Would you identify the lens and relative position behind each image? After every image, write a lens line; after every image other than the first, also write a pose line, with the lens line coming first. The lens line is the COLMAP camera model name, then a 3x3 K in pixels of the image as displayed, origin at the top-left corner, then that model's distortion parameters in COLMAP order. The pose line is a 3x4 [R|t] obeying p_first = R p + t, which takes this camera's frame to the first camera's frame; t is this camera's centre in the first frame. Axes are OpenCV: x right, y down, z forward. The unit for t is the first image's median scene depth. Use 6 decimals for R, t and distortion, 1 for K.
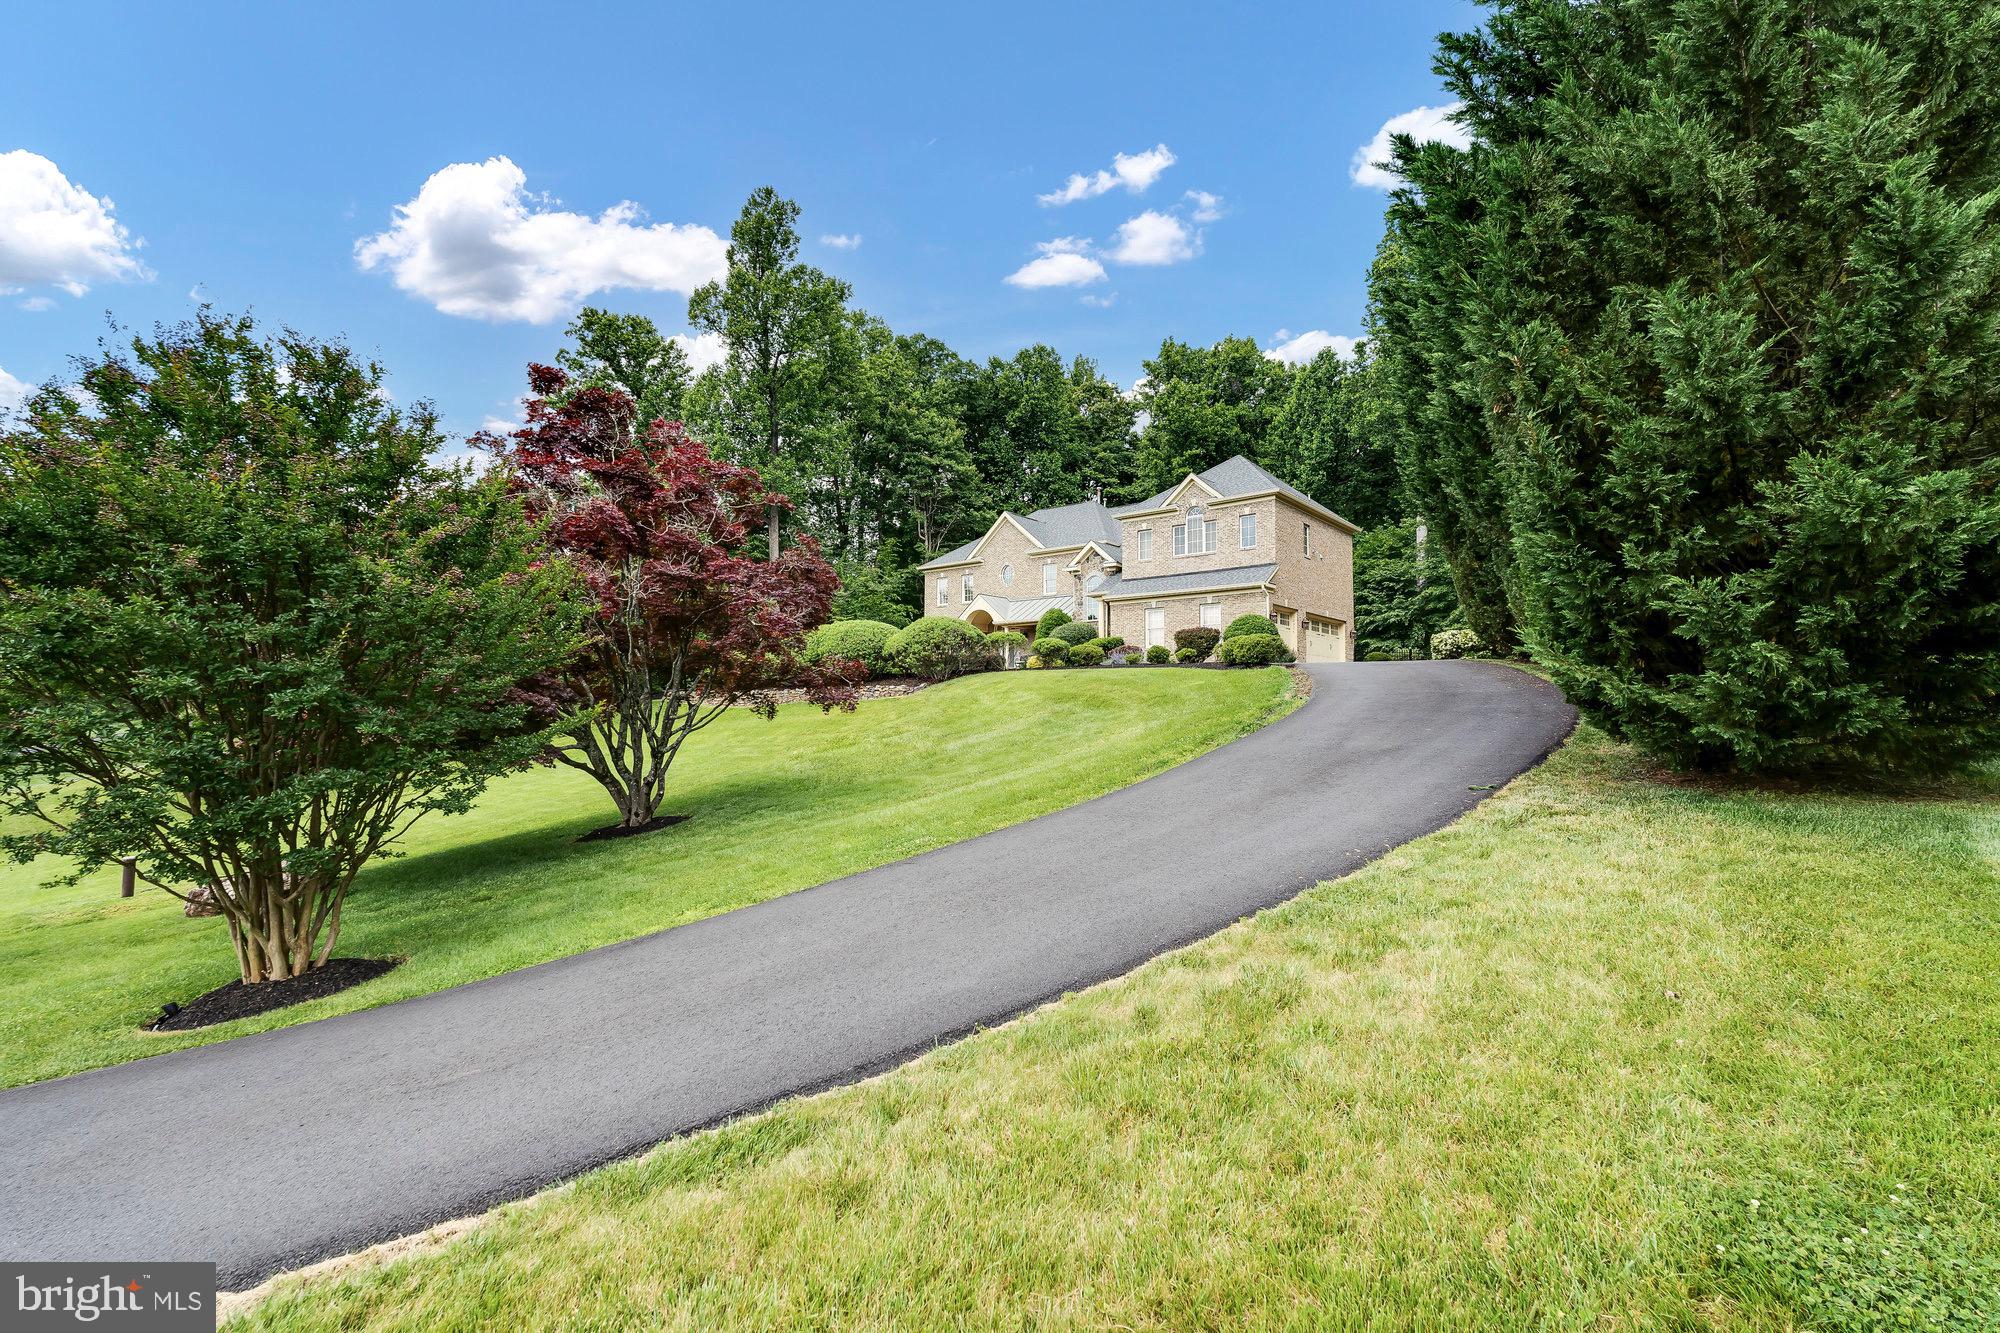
lens RADIAL K [[882.3, 0, 999.0], [0, 882.3, 673.6], [0, 0, 1]] dist [0.001741, 0.000296]
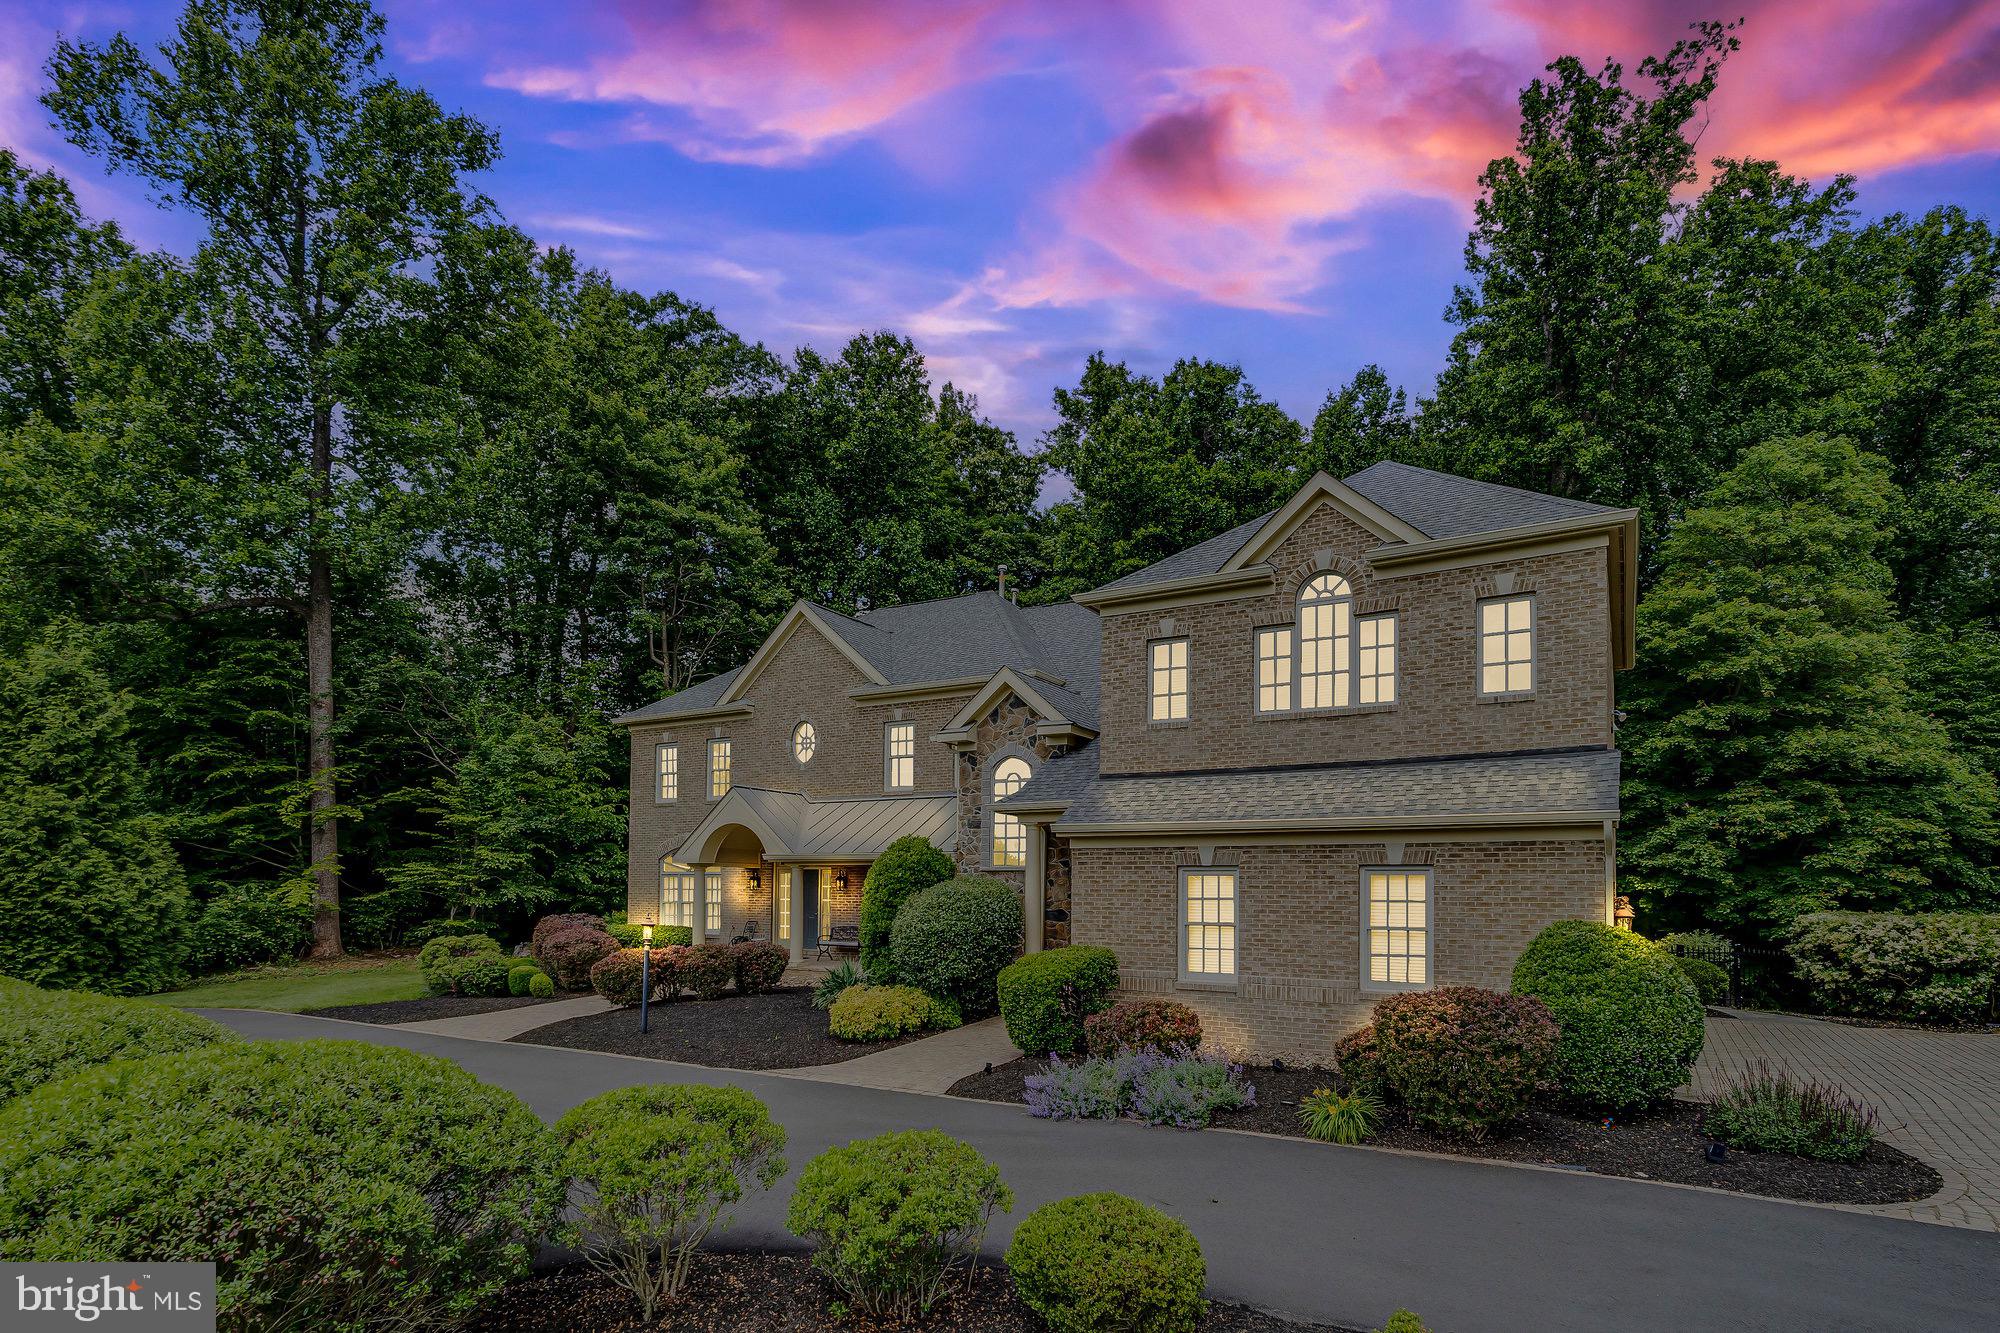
lens RADIAL K [[1039.9, 0, 994.1], [0, 1039.9, 853.2], [0, 0, 1]] dist [-0.000066, -0.000411]
pose [[0.988686, 0.009387, 0.149706, 0.021593], [-0.011056, 0.999886, 0.010319, -0.052421], [-0.149592, -0.011858, 0.988677, 0.390518]]
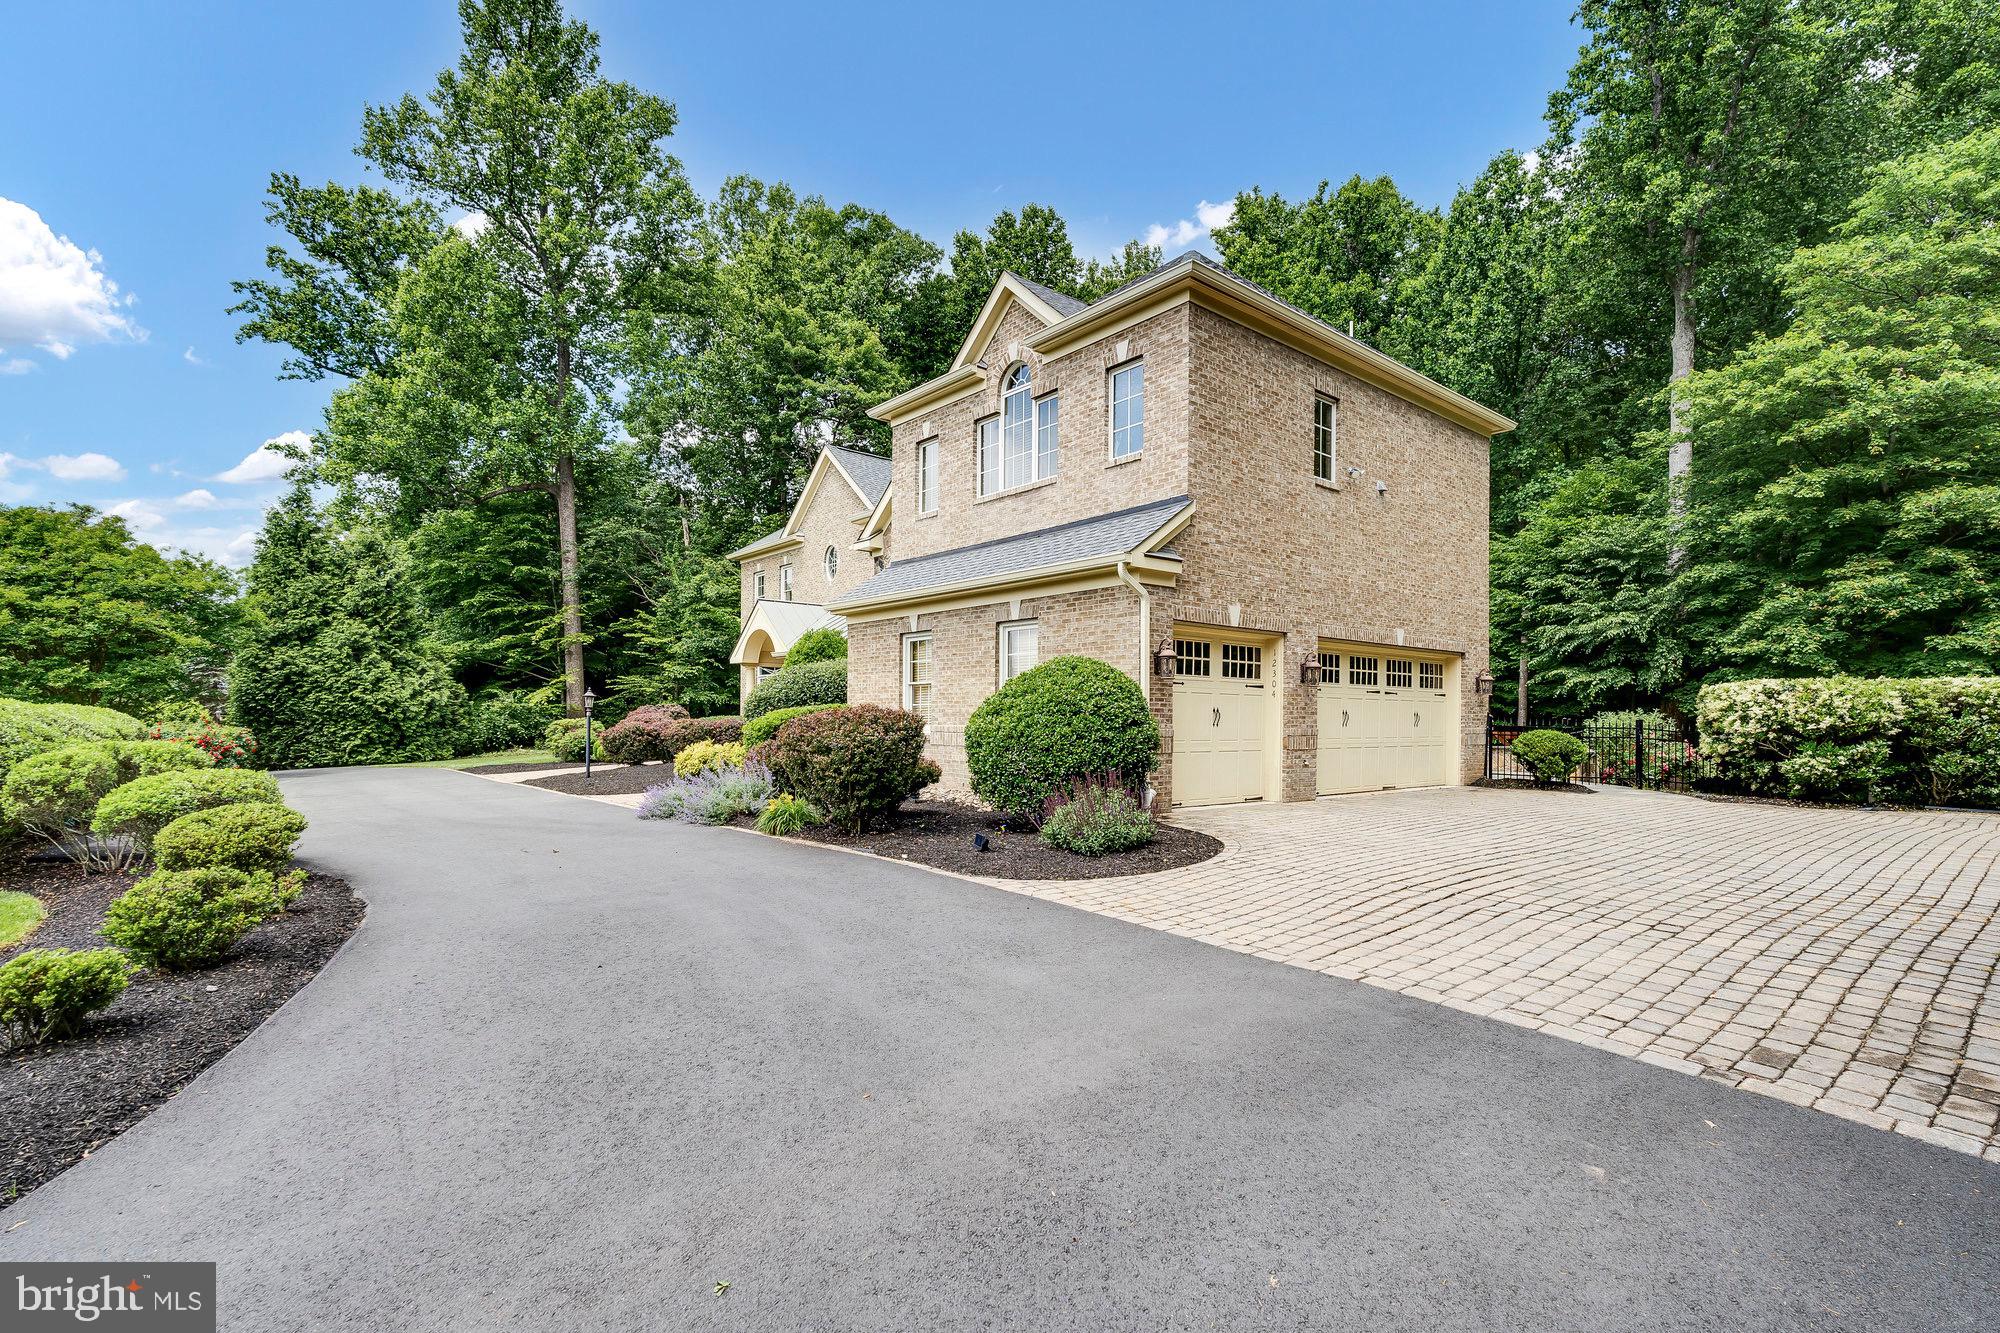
lens RADIAL K [[933.4, 0, 1006.4], [0, 933.4, 721.5], [0, 0, 1]] dist [-0.001592, -0.000381]
pose [[0.984558, 0.002359, -0.175045, 0.182193], [0.005876, 0.998901, 0.046510, -0.034355], [0.174962, -0.046820, 0.983461, 0.378296]]
